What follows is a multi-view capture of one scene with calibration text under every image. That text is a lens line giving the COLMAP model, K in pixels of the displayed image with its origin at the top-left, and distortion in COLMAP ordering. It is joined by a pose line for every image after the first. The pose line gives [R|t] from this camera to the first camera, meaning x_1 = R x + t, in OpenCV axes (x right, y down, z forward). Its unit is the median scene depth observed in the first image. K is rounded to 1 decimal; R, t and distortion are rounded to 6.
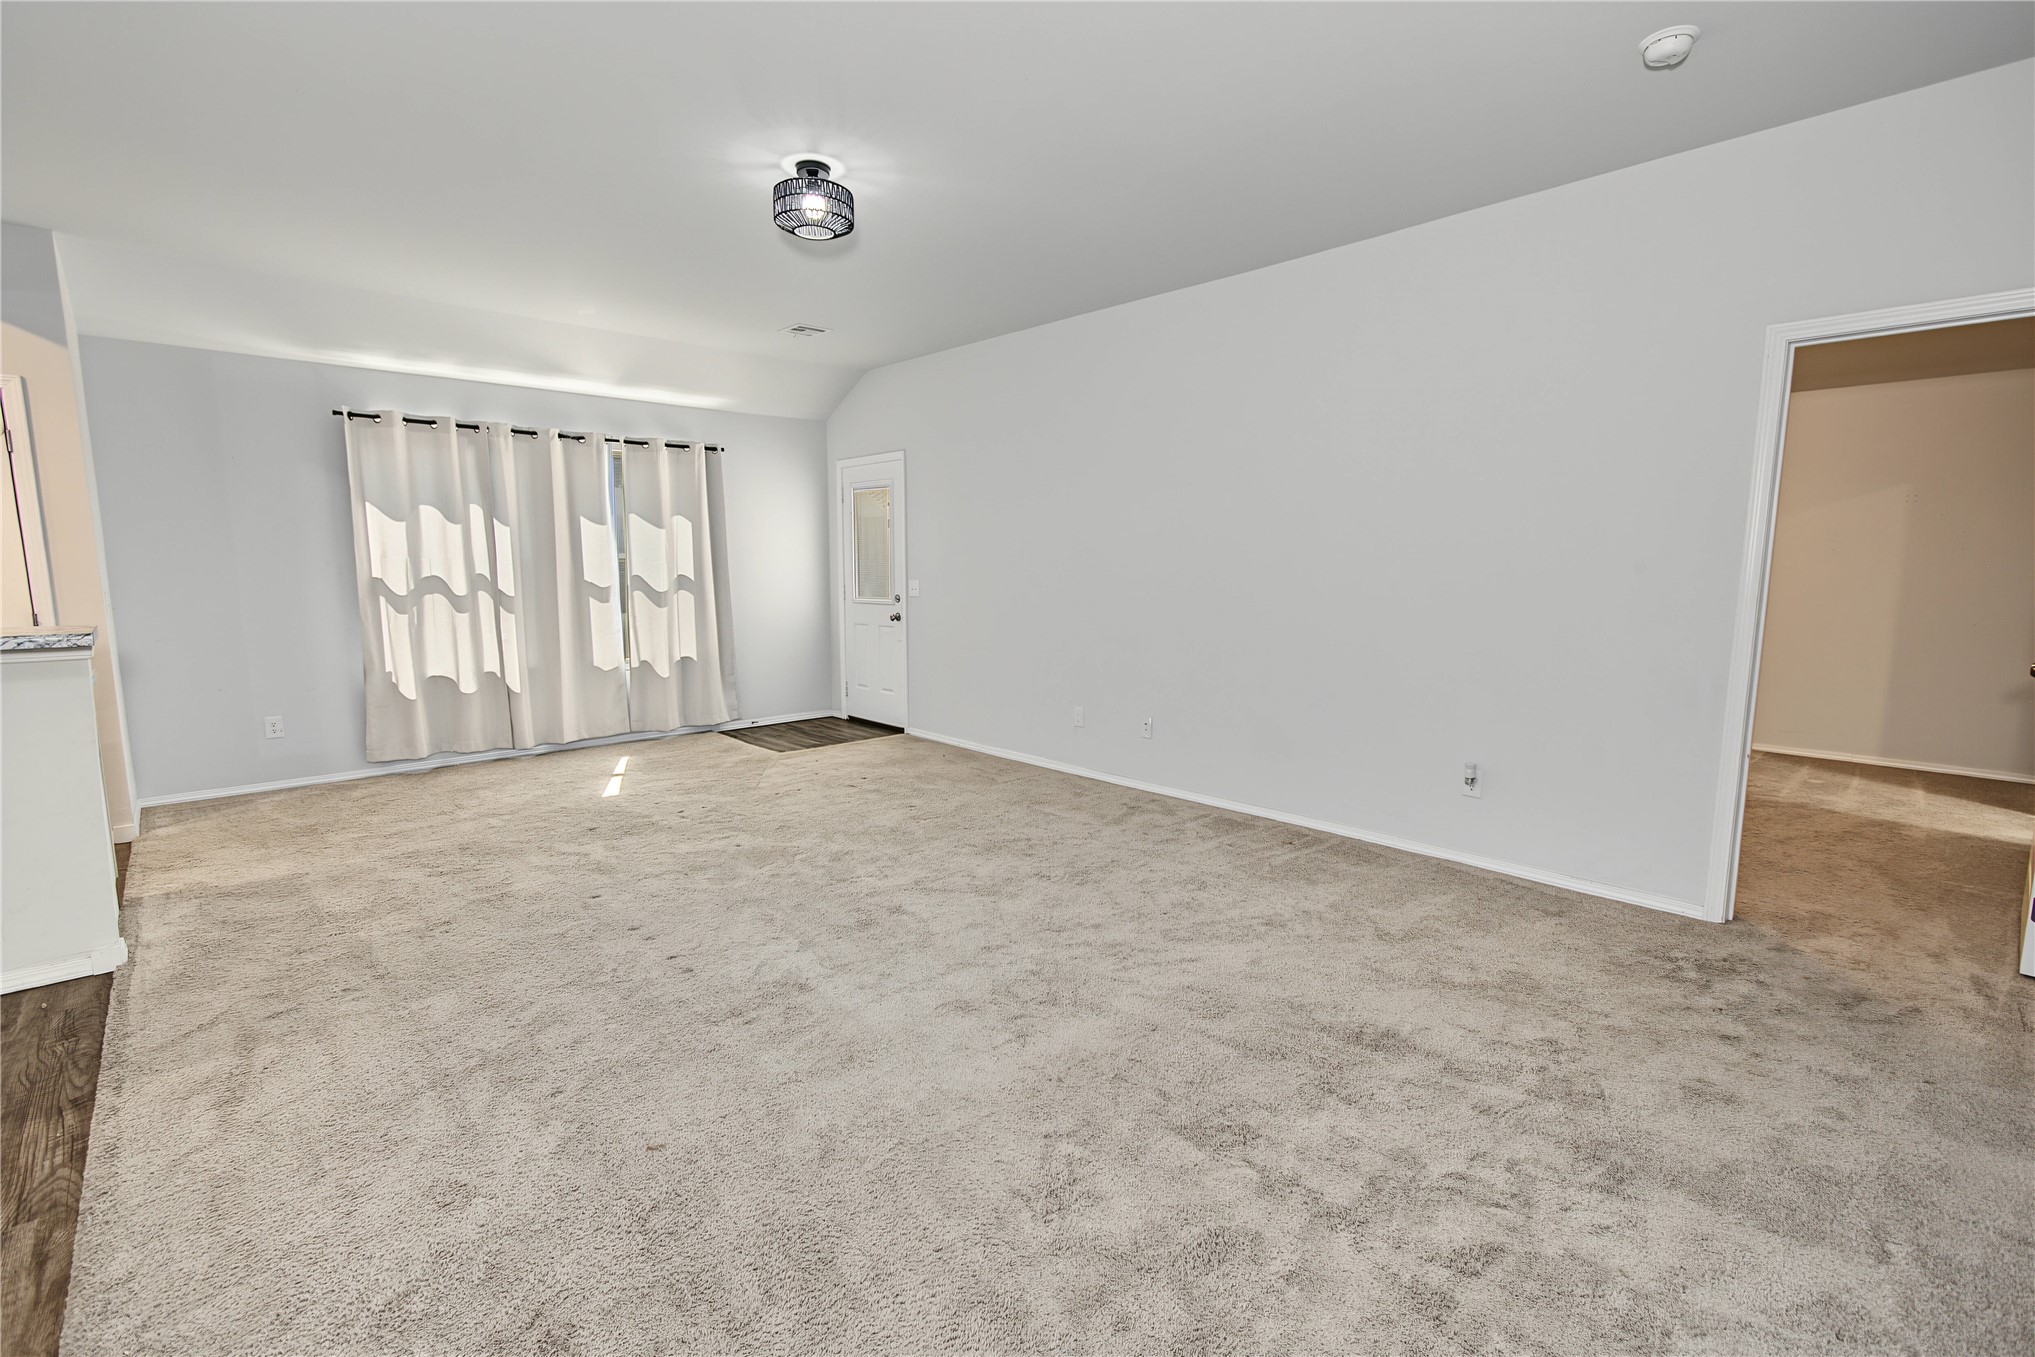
lens RADIAL K [[916.9, 0, 1024.1], [0, 916.9, 679.8], [0, 0, 1]] dist [0.001268, 0.004347]
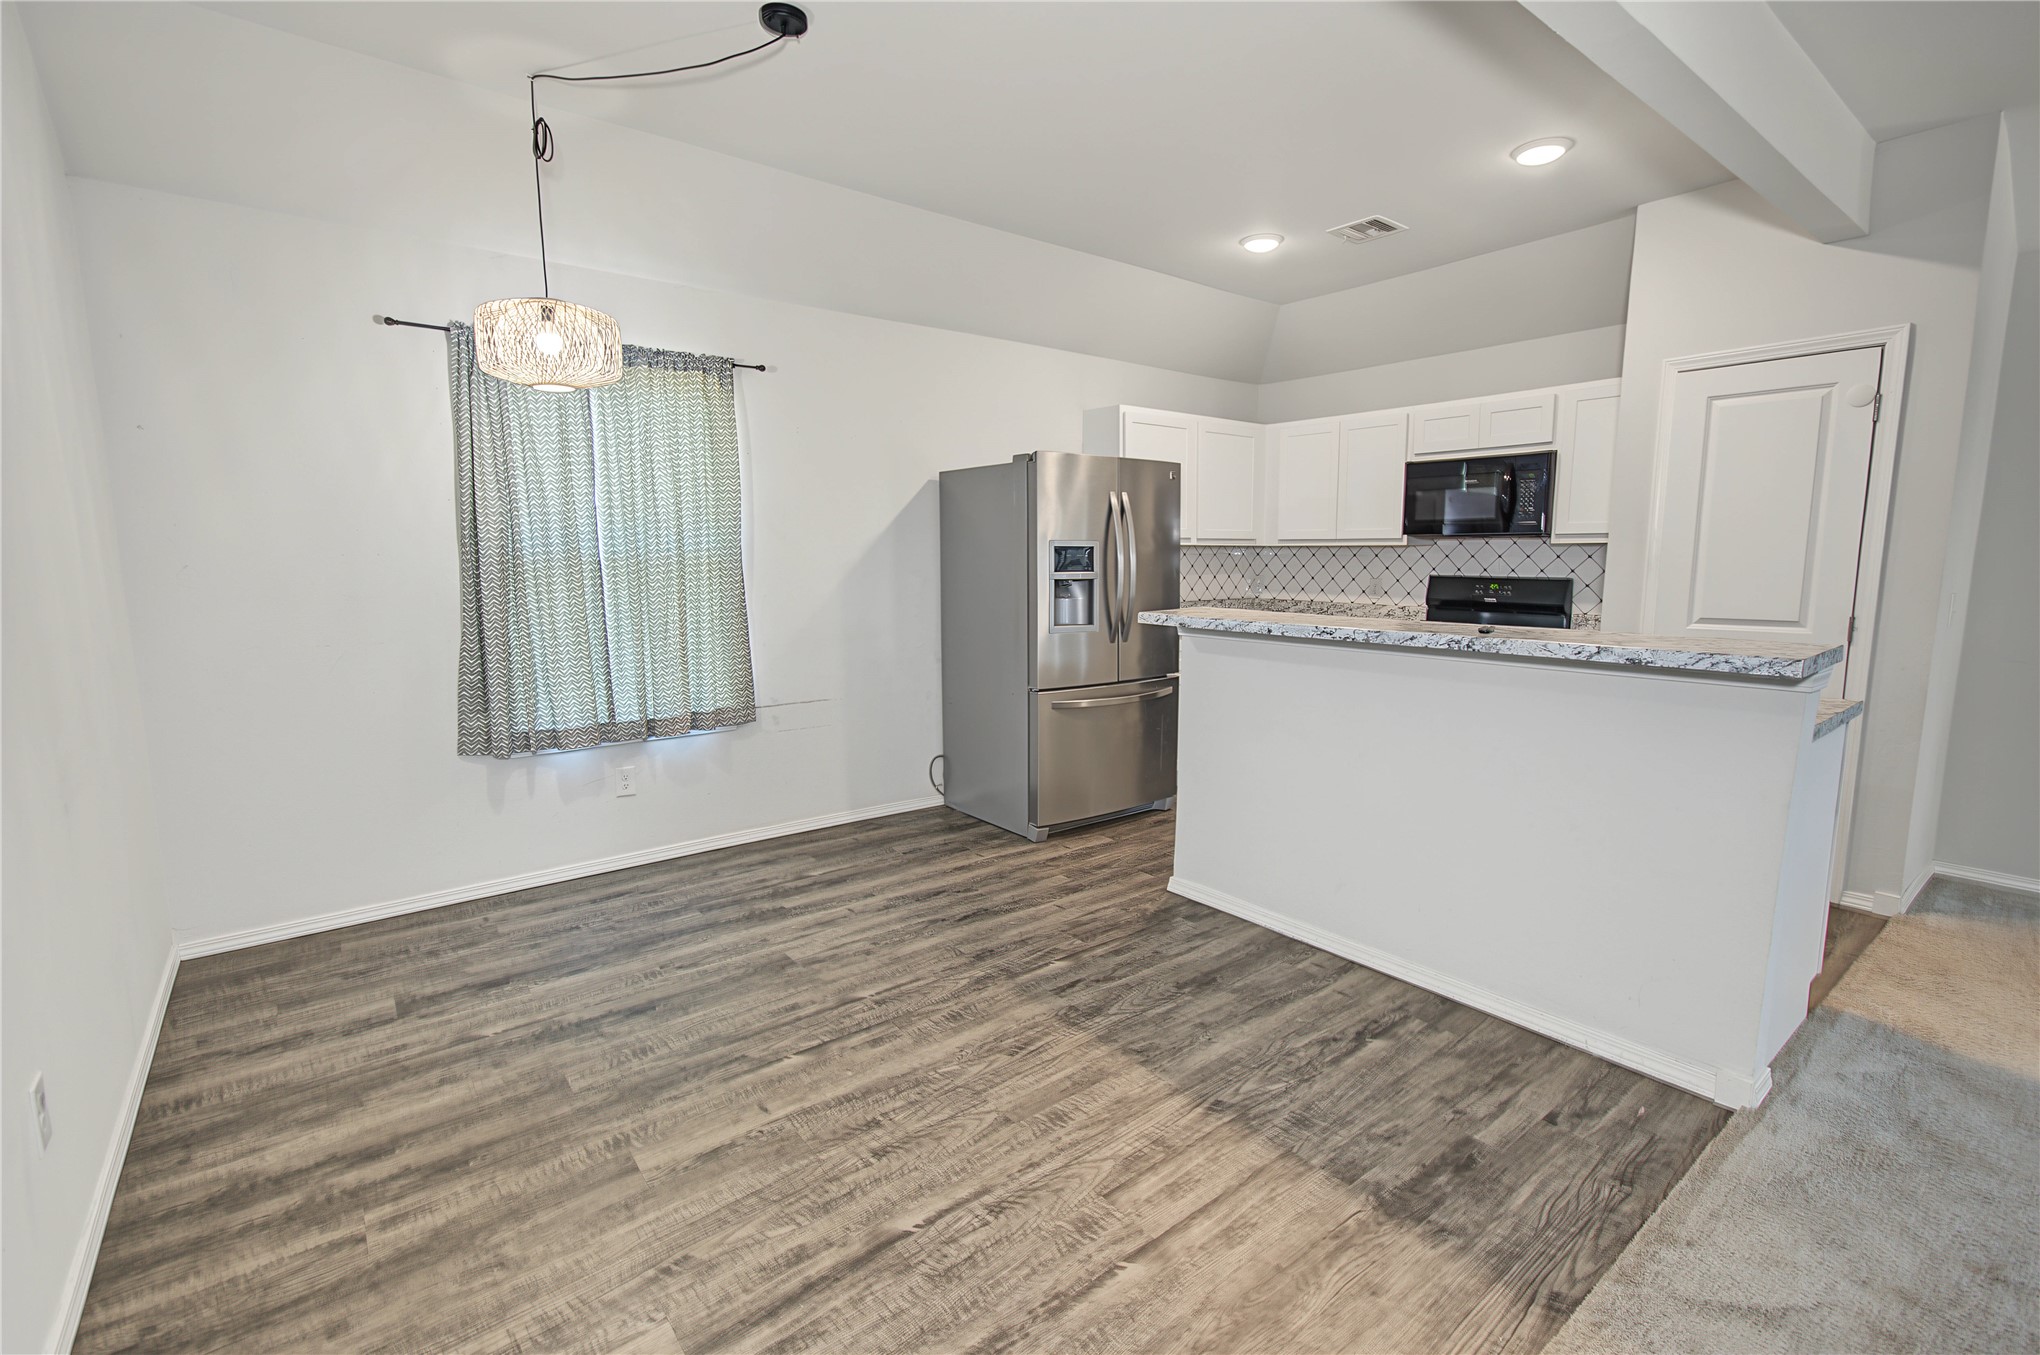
lens RADIAL K [[919.1, 0, 1028.0], [0, 919.1, 678.4], [0, 0, 1]] dist [0.001268, 0.004347]
pose [[-0.062464, 0.137919, -0.988472, -0.261324], [-0.139011, 0.979550, 0.145459, -0.050503], [0.988319, 0.146494, -0.042014, 0.408015]]
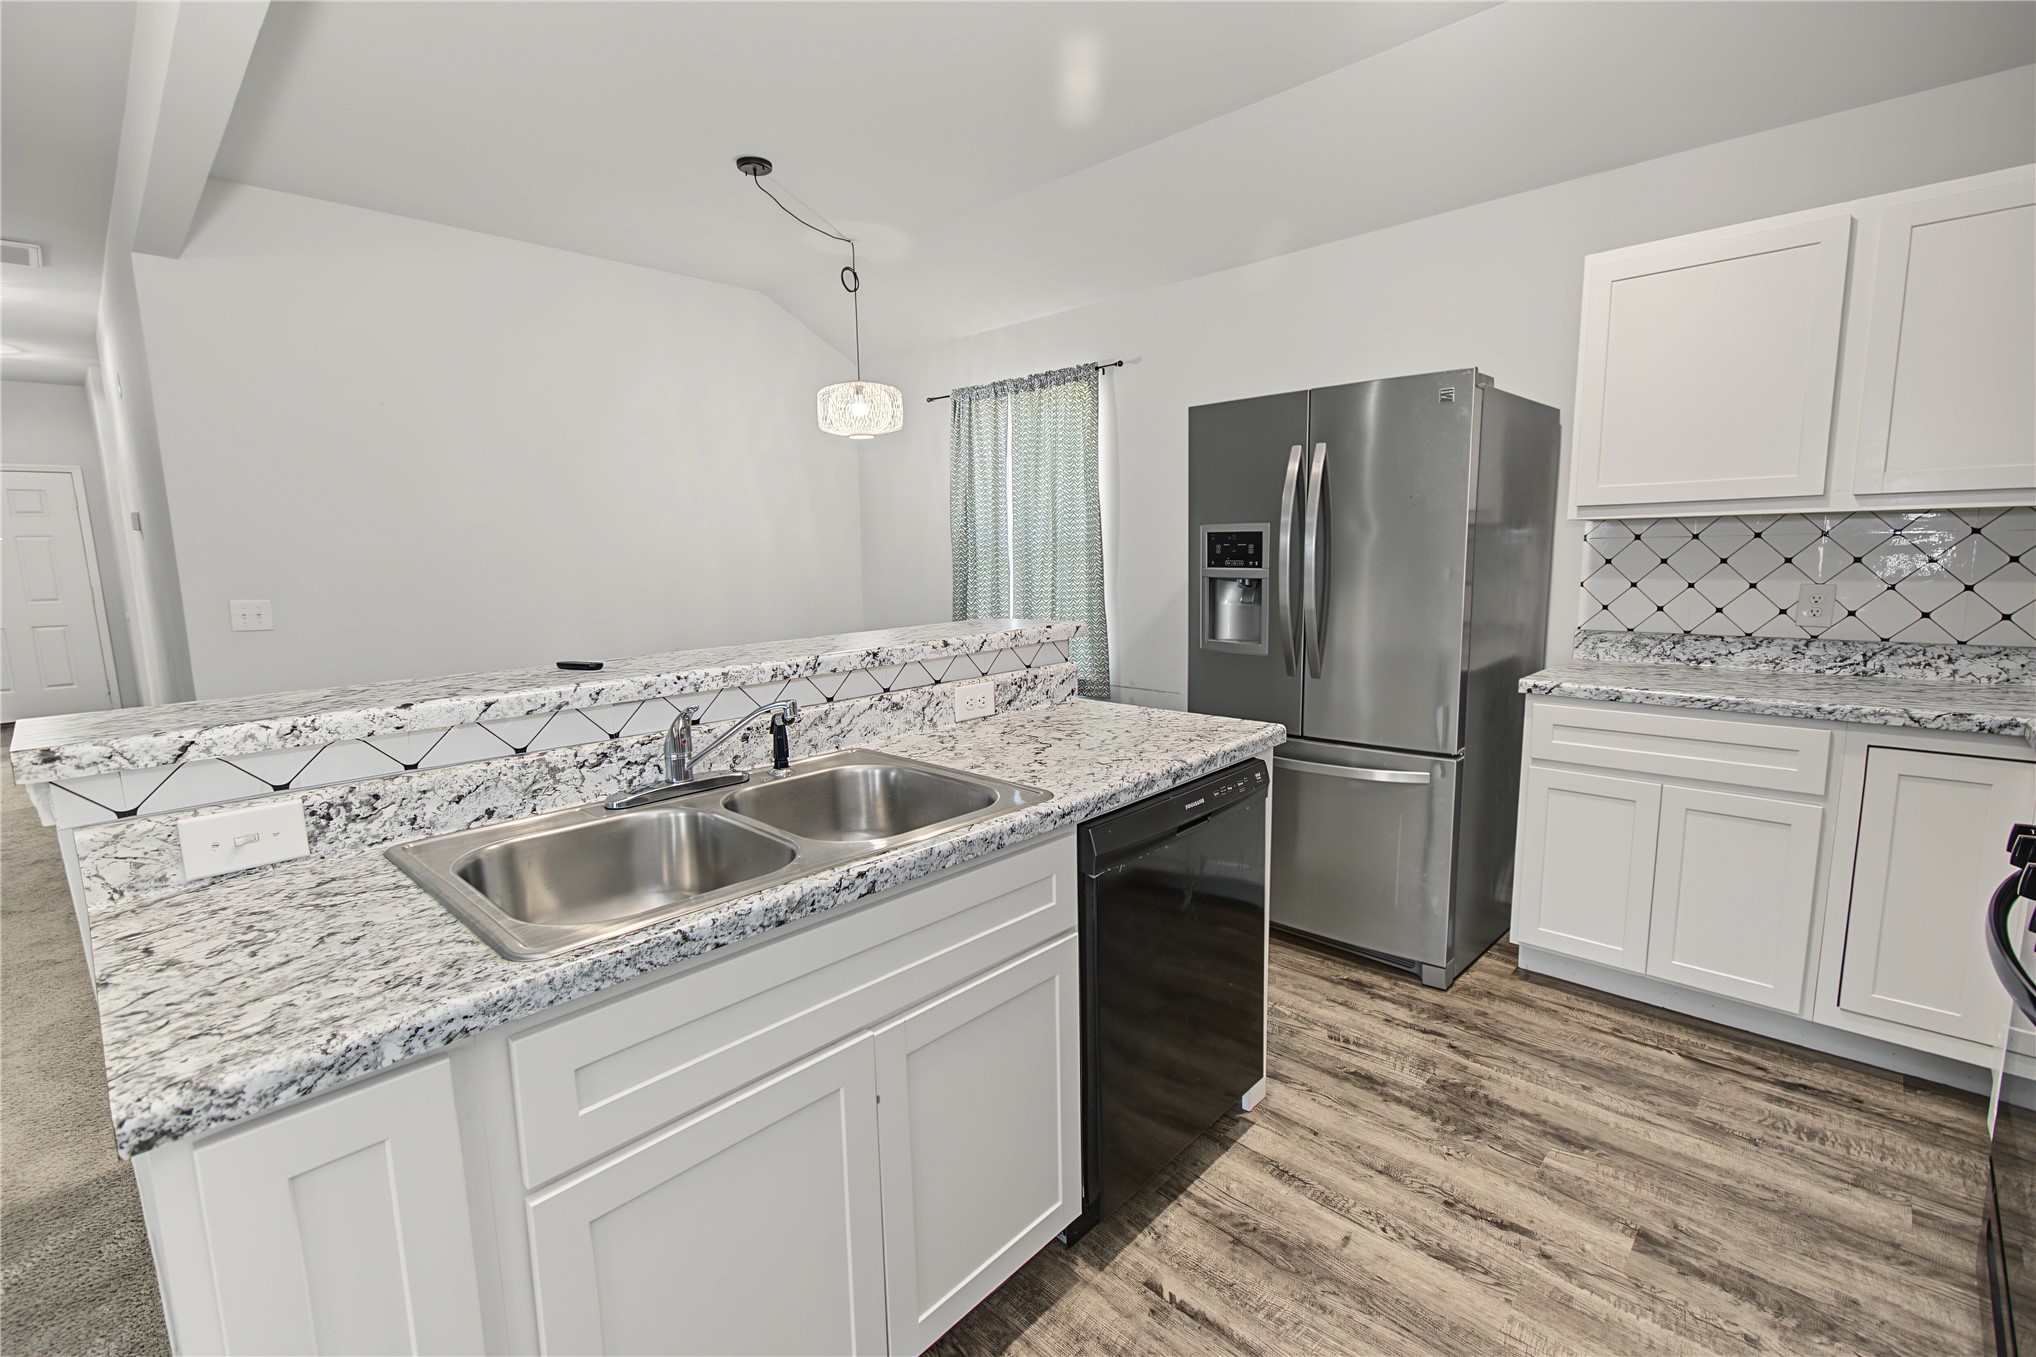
lens RADIAL K [[917.3, 0, 1026.7], [0, 917.3, 657.9], [0, 0, 1]] dist [0.001268, 0.004347]
pose [[-0.996492, 0.031677, -0.077460, -0.805990], [0.010045, 0.964179, 0.265062, -0.116782], [0.083081, 0.263355, -0.961115, 0.871548]]
